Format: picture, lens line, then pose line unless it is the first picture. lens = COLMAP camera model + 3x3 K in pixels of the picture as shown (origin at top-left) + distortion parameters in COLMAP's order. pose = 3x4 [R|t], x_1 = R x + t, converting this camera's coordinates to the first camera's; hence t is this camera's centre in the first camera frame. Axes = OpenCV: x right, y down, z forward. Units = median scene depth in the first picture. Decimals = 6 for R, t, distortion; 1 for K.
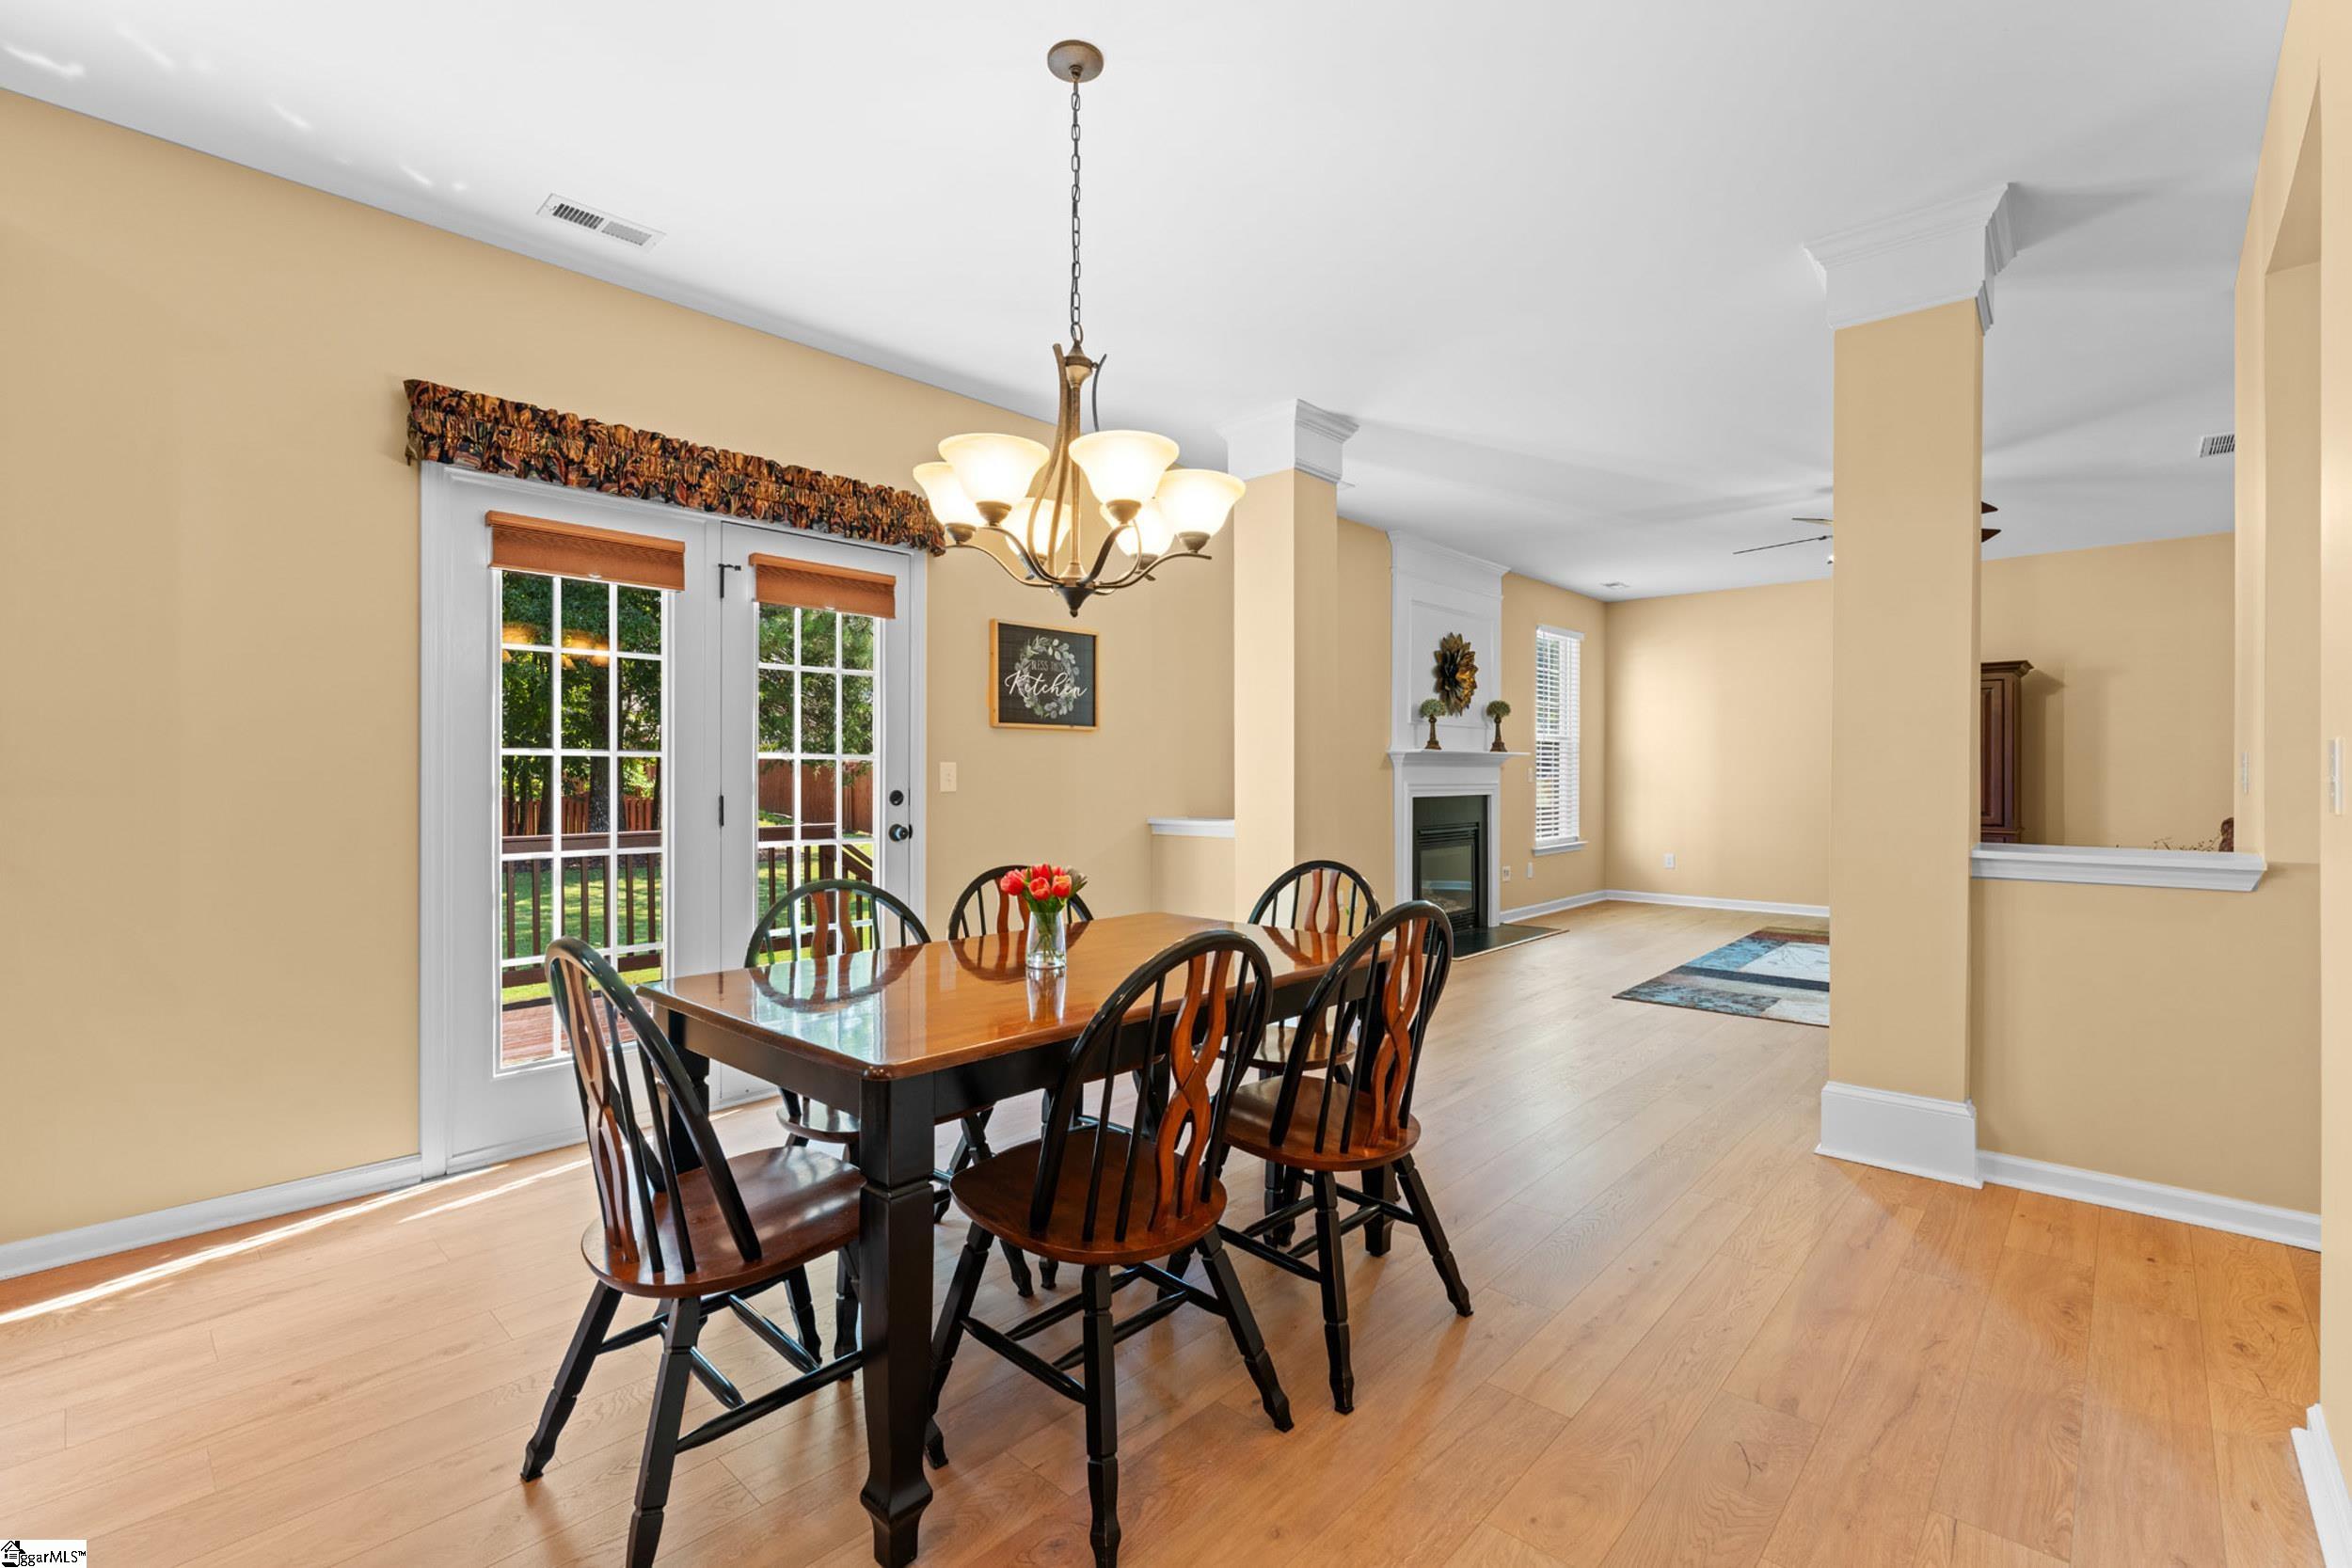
lens RADIAL K [[1021.8, 0, 1153.0], [0, 1021.8, 778.4], [0, 0, 1]] dist [-0.001524, -0.001439]
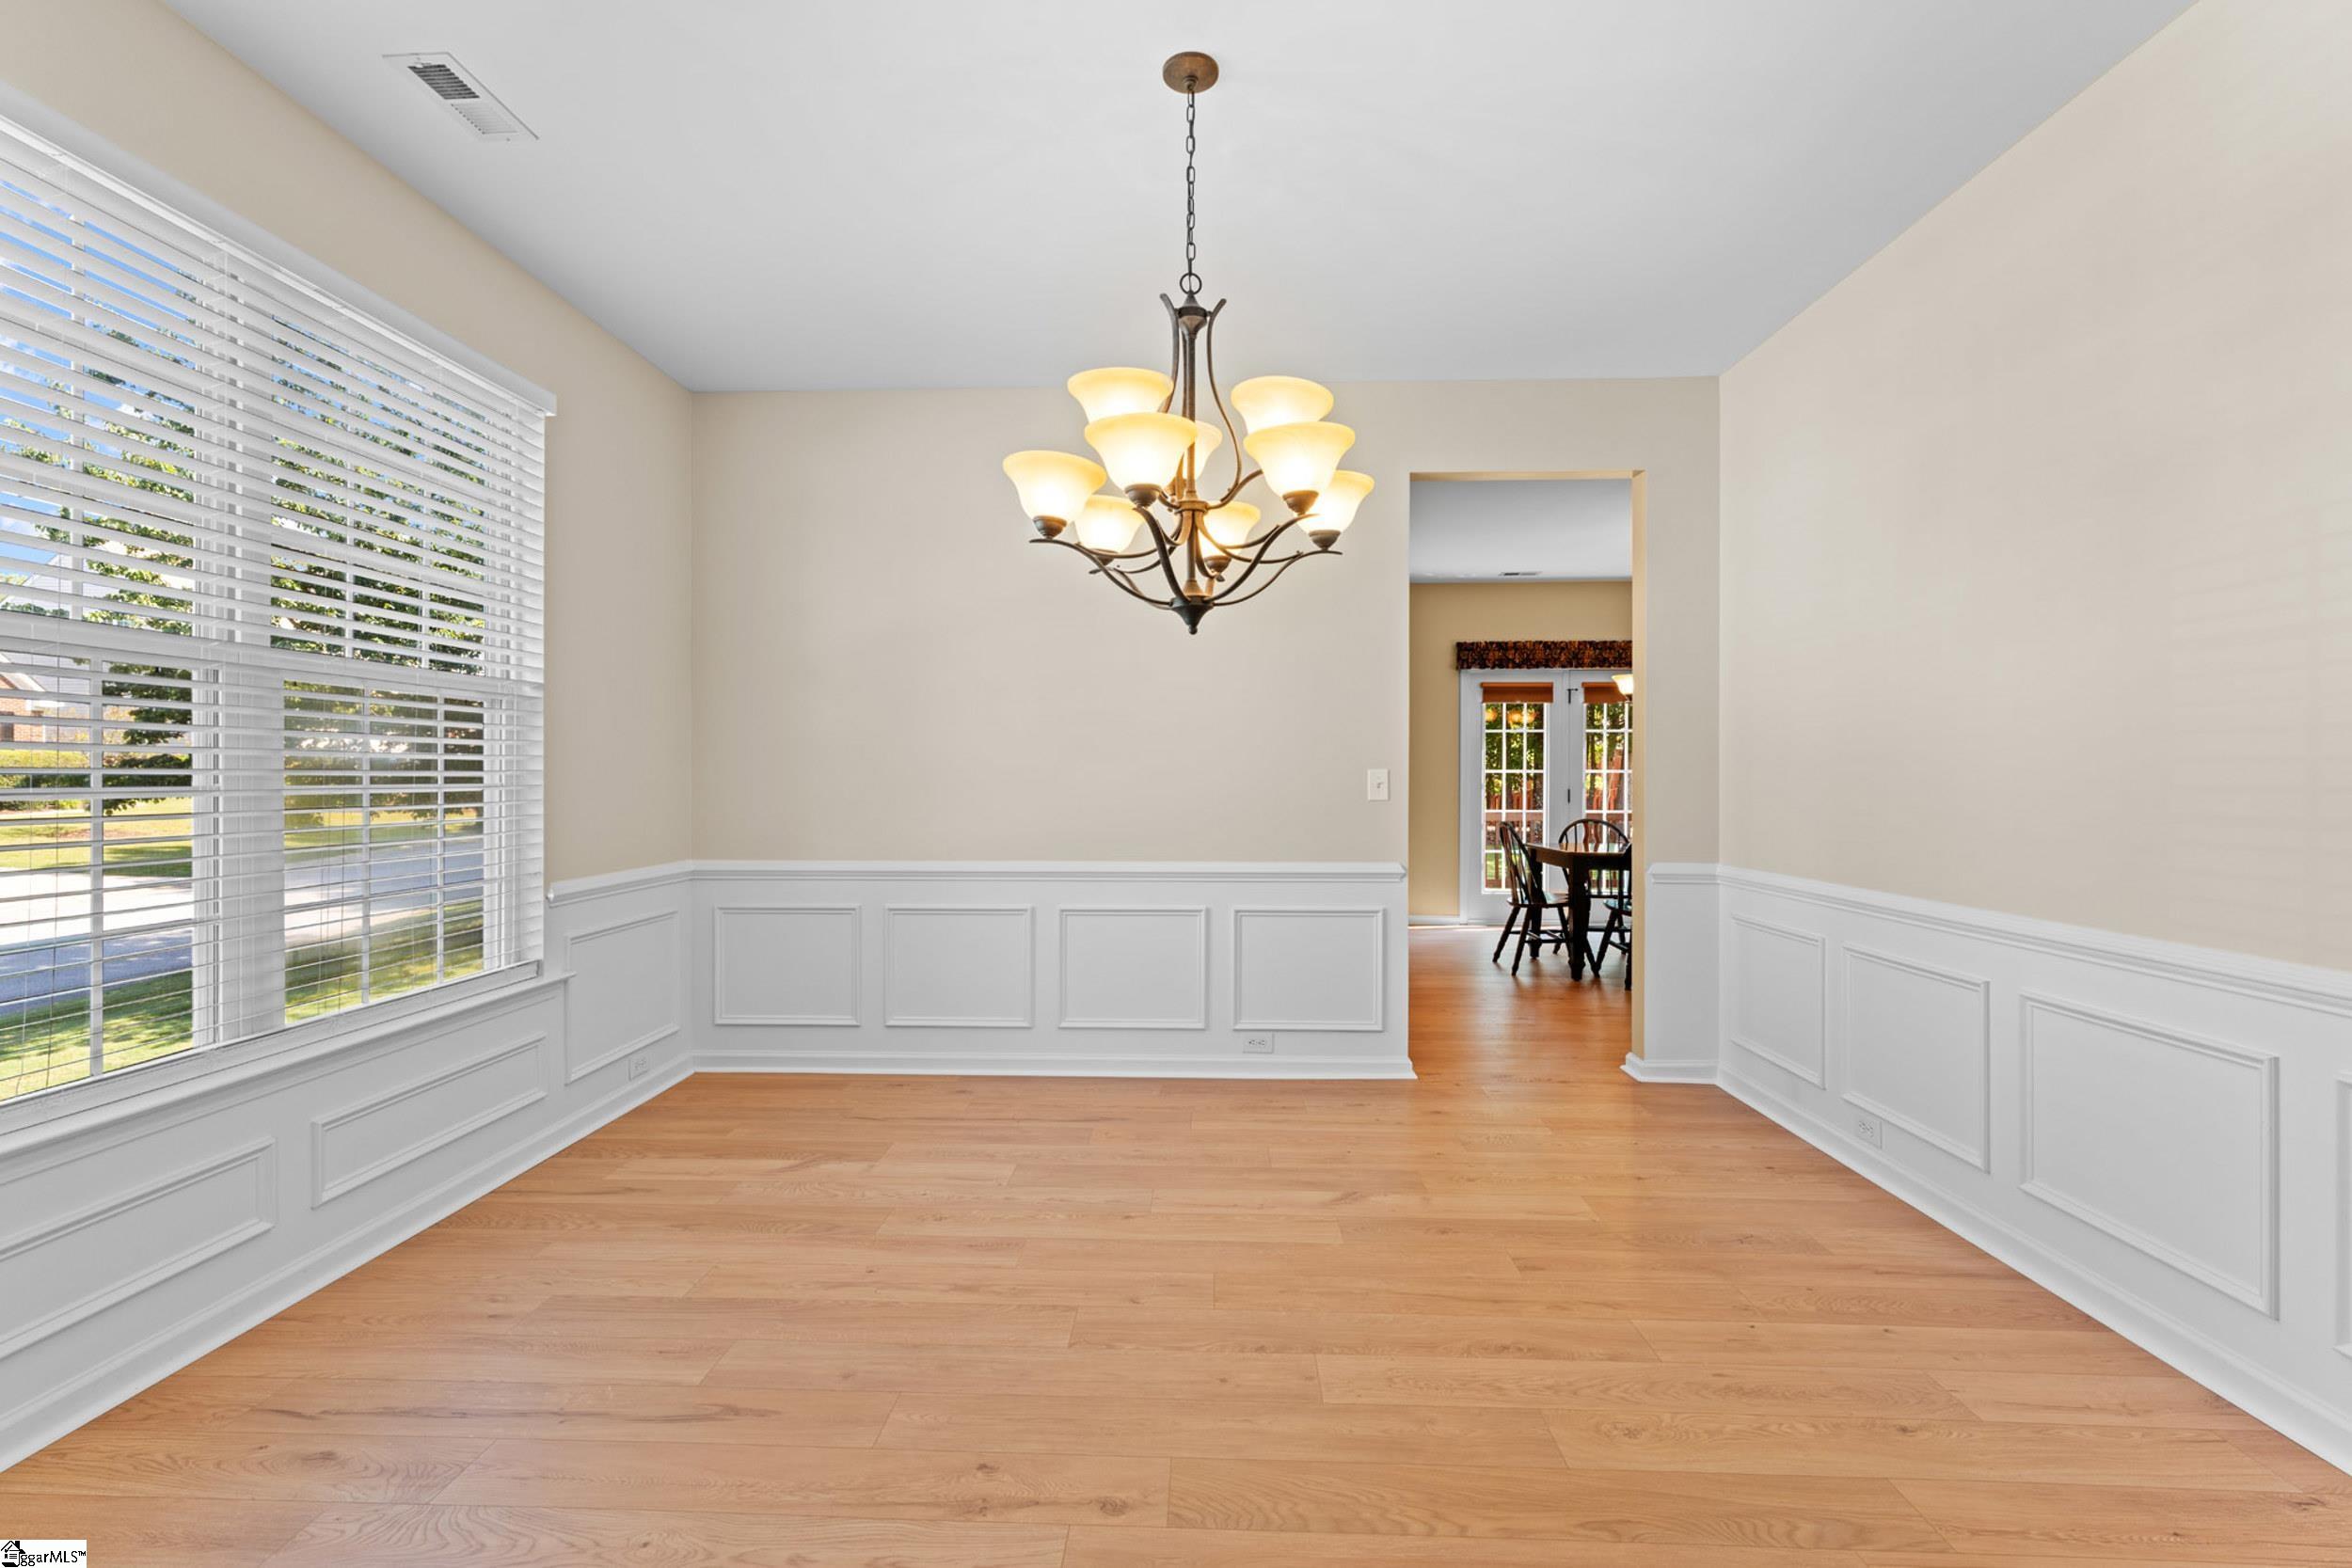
lens RADIAL K [[1021.8, 0, 1162.2], [0, 1021.8, 777.6], [0, 0, 1]] dist [-0.001524, -0.001439]
pose [[0.649620, -0.000654, -0.760259, 0.786906], [-0.003224, 0.999988, -0.003615, 0.004190], [0.760252, 0.004799, 0.649610, -1.286460]]
